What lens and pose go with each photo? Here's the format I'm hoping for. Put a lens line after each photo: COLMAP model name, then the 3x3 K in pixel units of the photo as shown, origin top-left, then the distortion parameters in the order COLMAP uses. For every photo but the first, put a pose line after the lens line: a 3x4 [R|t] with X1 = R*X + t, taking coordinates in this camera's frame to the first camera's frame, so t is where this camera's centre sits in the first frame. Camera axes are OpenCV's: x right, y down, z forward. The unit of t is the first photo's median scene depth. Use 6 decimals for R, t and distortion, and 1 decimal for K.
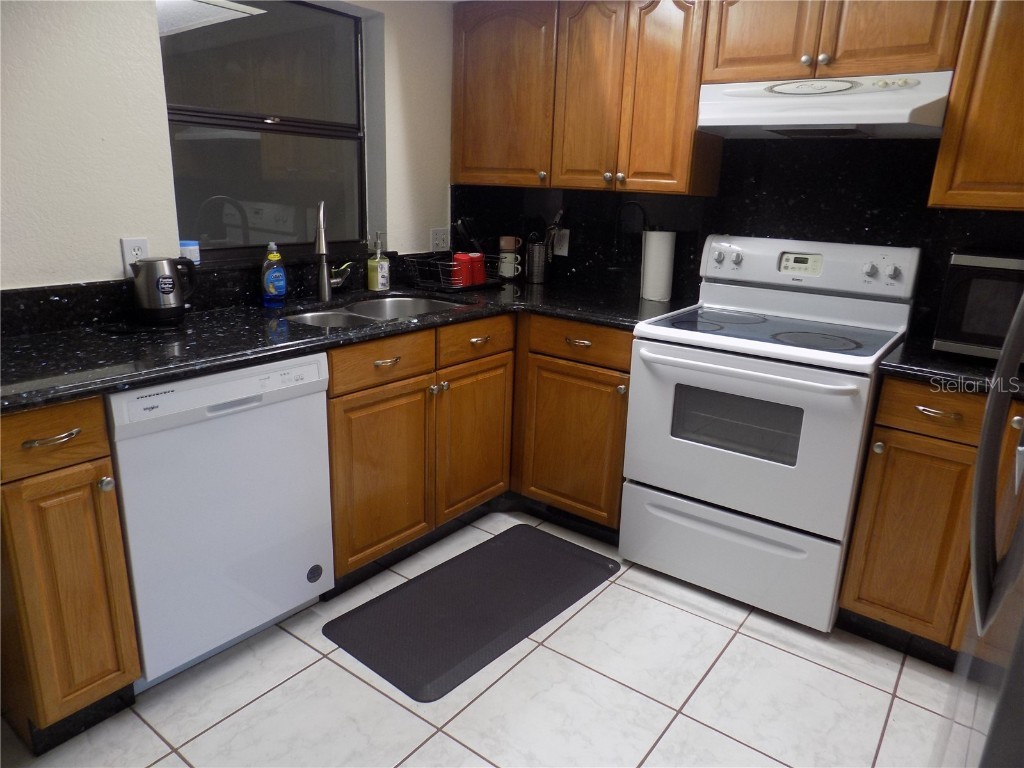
lens RADIAL K [[693.0, 0, 501.2], [0, 693.0, 392.9], [0, 0, 1]] dist [-0.062287, 0.058778]
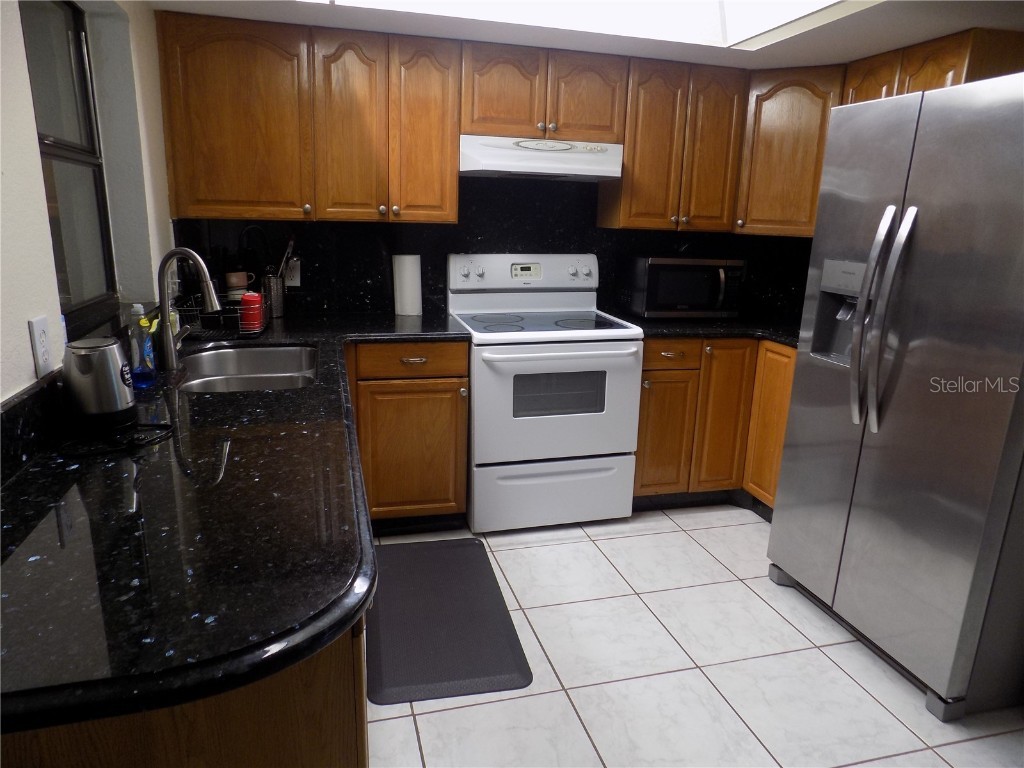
lens RADIAL K [[693.0, 0, 519.2], [0, 693.0, 394.8], [0, 0, 1]] dist [-0.062287, 0.058778]
pose [[0.602883, -0.223271, 0.765952, -0.658387], [0.223632, 0.968849, 0.106393, -0.102215], [-0.765846, 0.107149, 0.634033, 0.180166]]
